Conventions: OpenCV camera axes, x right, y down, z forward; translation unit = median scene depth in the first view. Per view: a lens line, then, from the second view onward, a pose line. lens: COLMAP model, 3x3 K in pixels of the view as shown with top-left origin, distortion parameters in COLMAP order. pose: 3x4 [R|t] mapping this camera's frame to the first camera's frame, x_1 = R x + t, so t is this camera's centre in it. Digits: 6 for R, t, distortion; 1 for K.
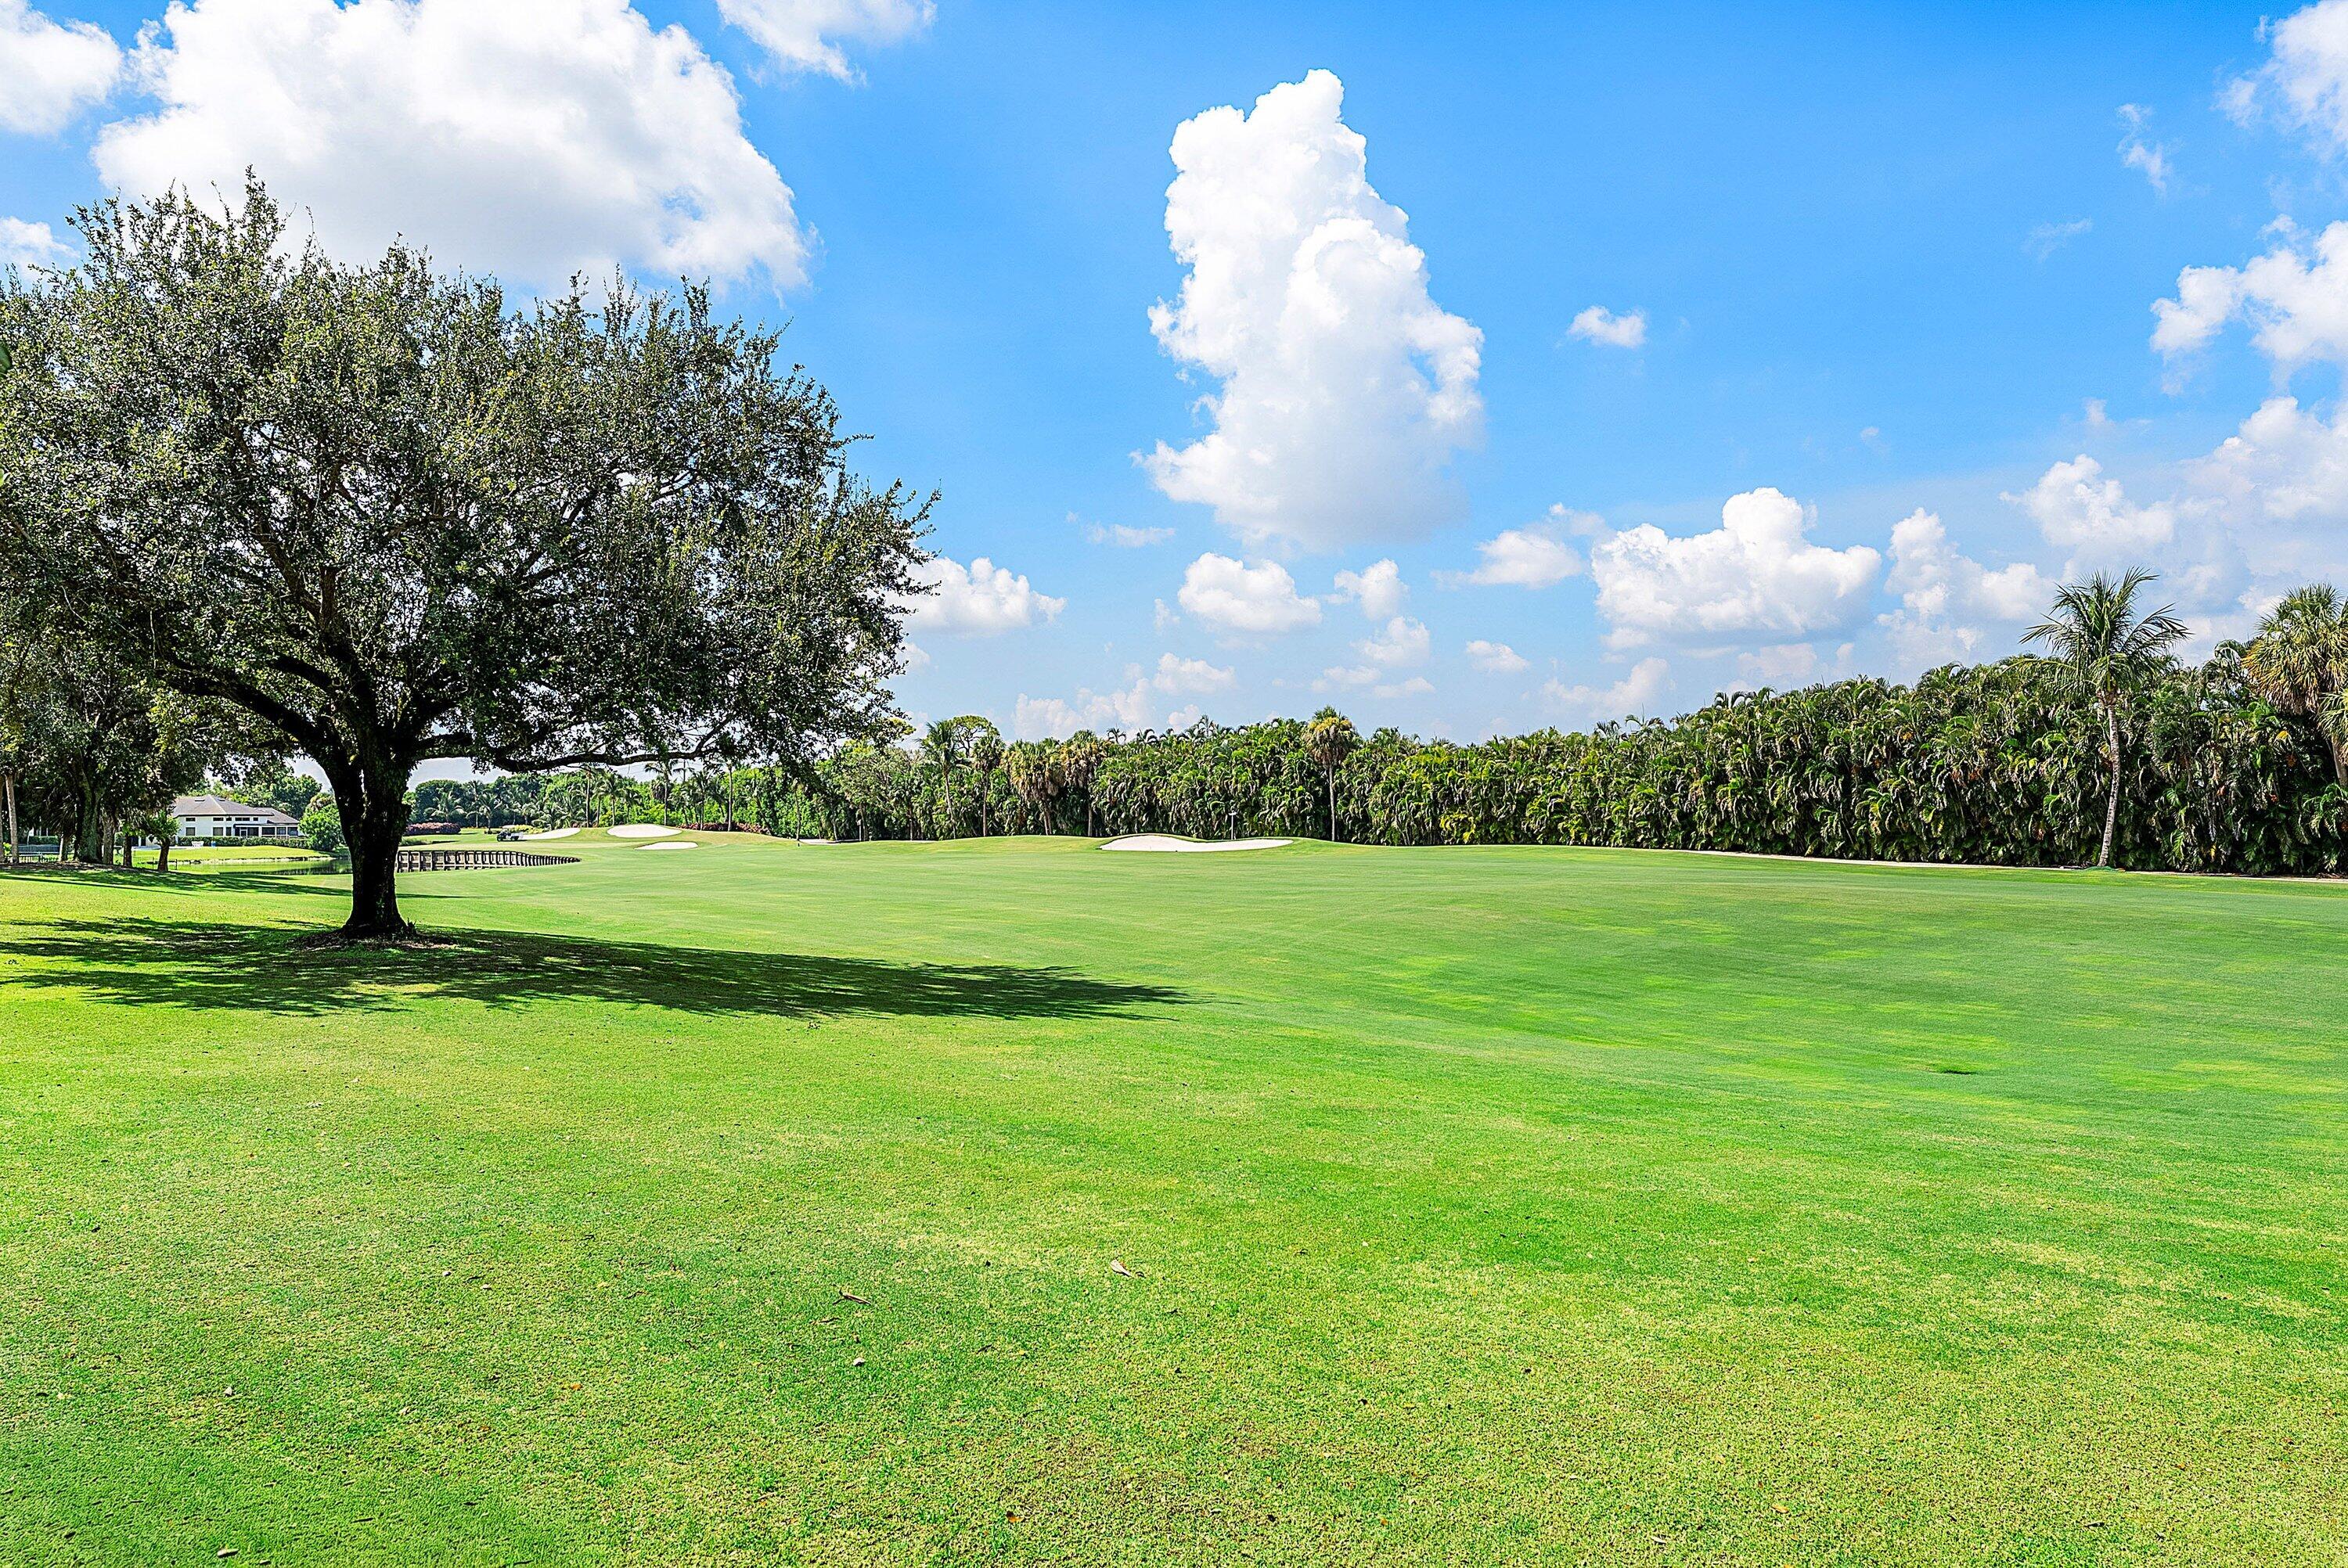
lens RADIAL K [[1321.9, 0, 1150.6], [0, 1321.9, 791.4], [0, 0, 1]] dist [0.001062, 0.000308]
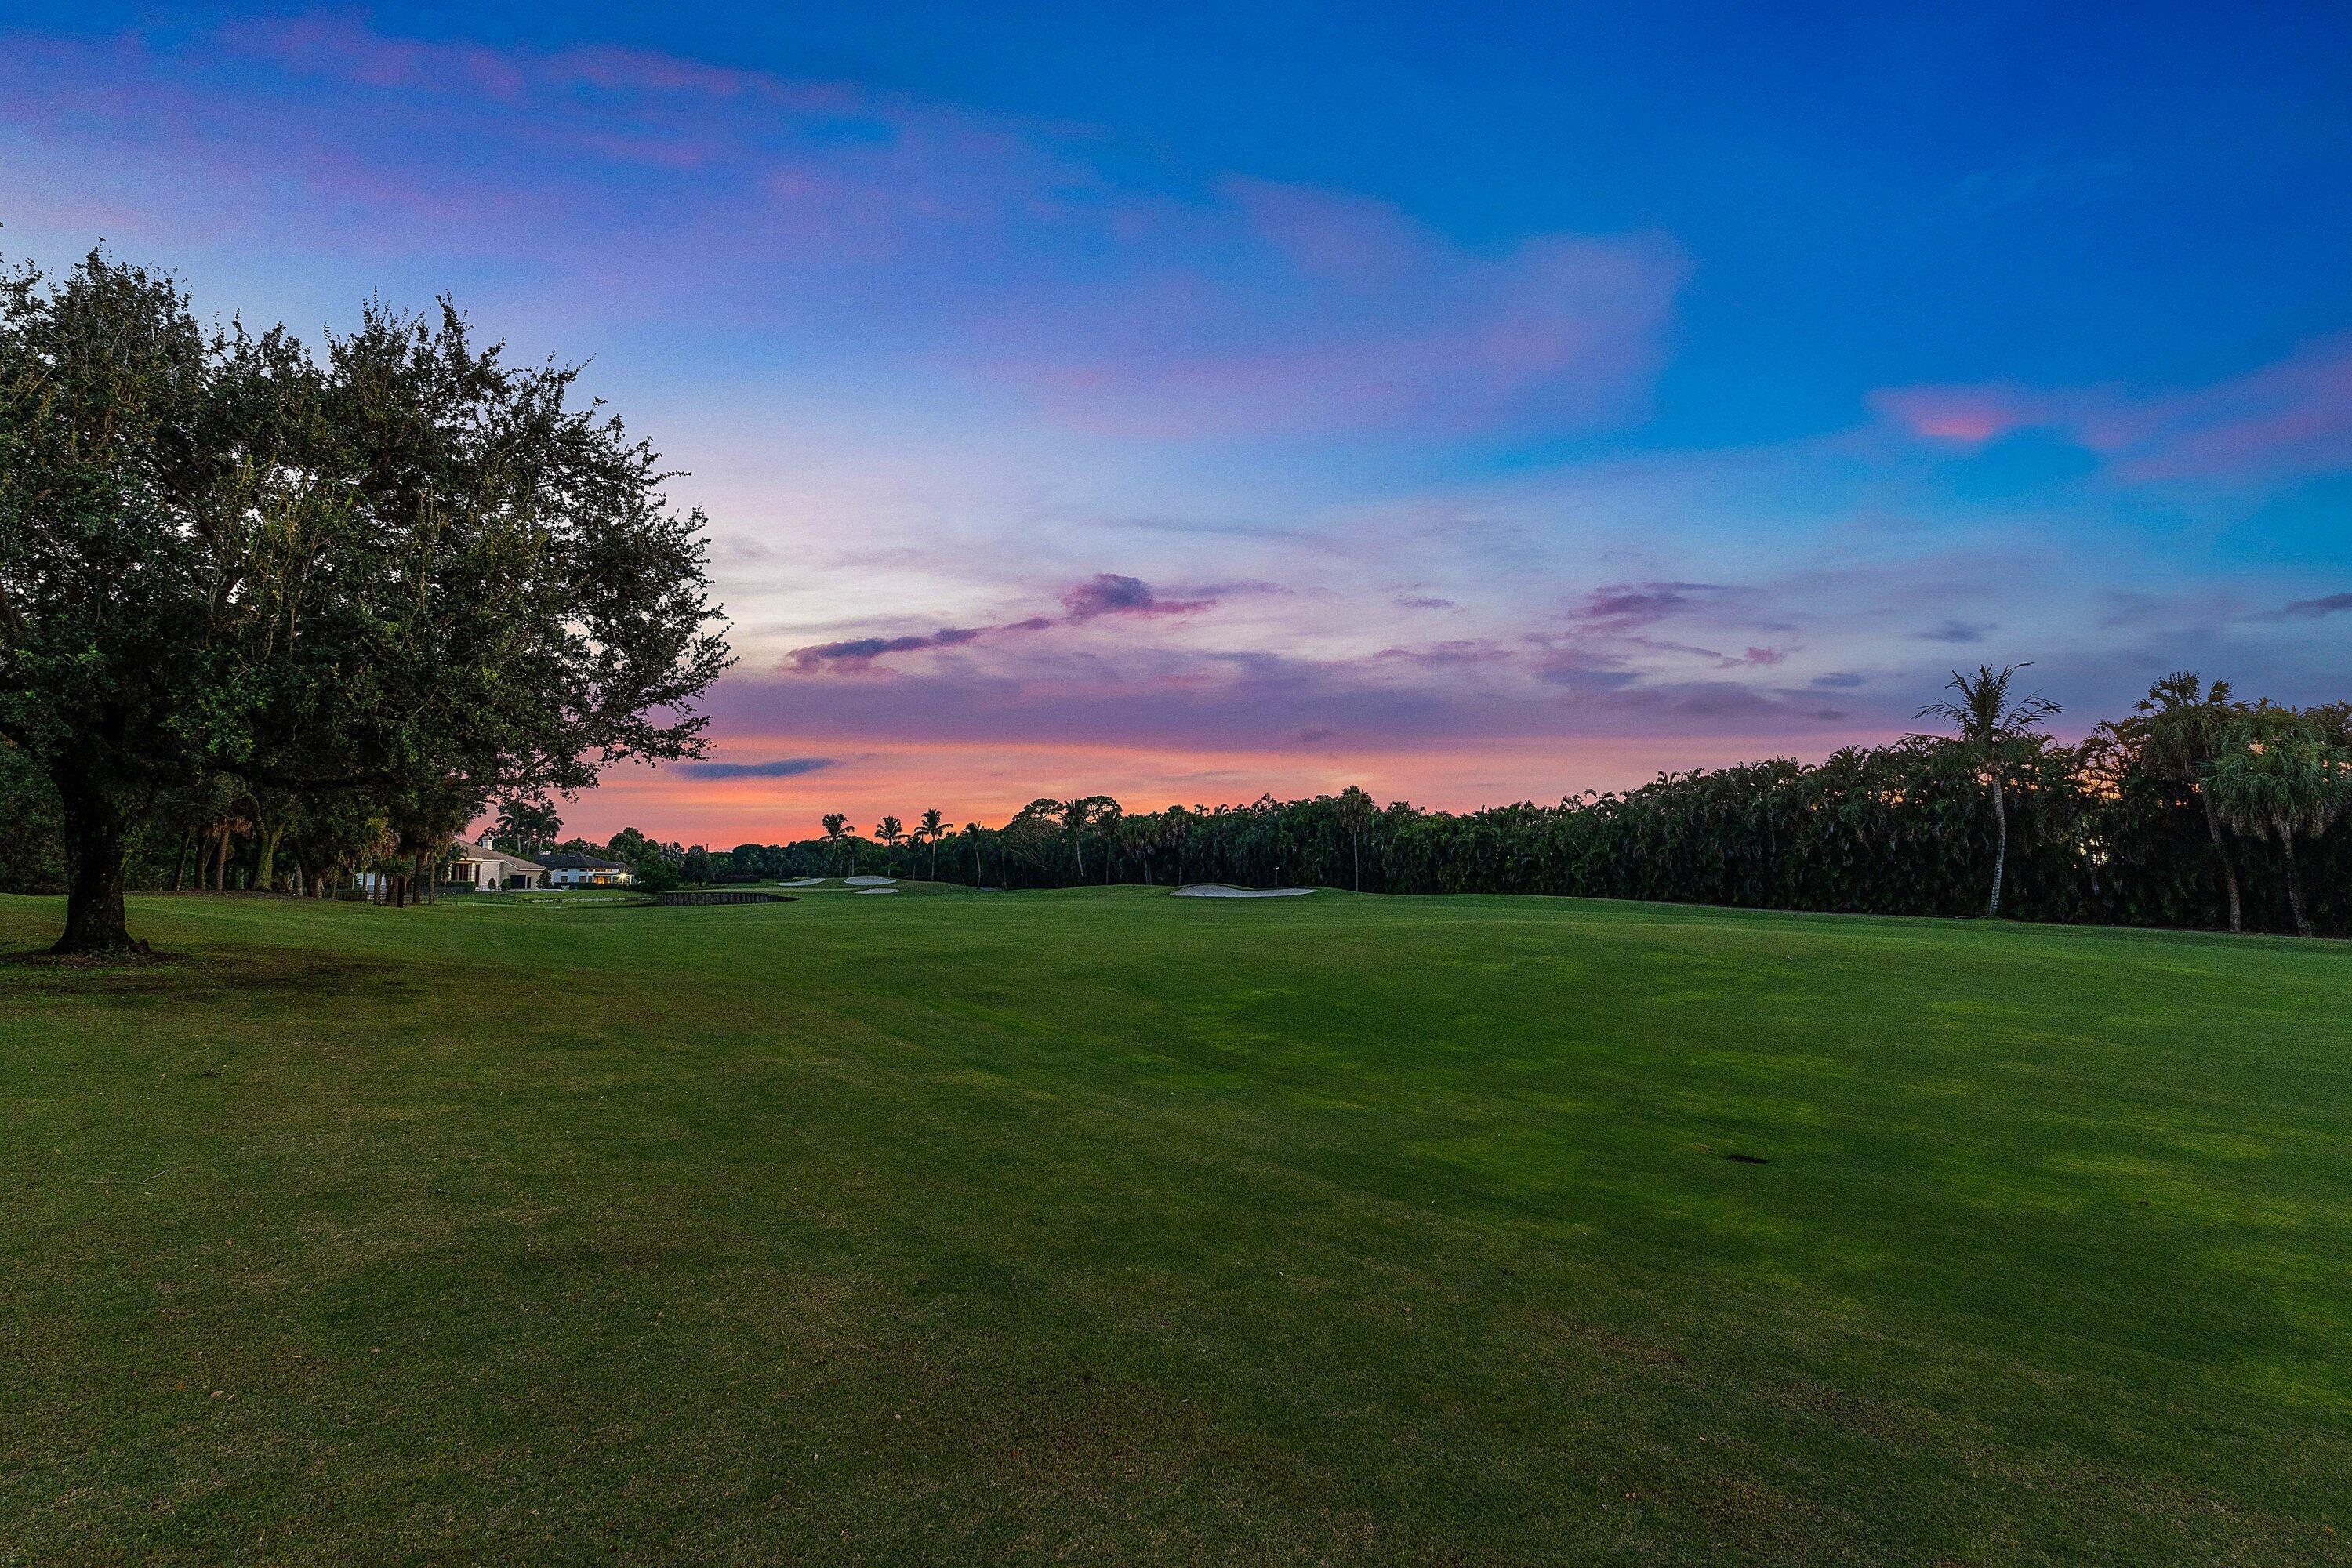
lens RADIAL K [[976.4, 0, 1179.4], [0, 976.4, 804.2], [0, 0, 1]] dist [0.002644, 0.000004]
pose [[0.997100, 0.003218, -0.076040, 0.067696], [-0.007181, 0.998626, -0.051900, 0.007635], [0.075769, 0.052295, 0.995753, 0.082675]]
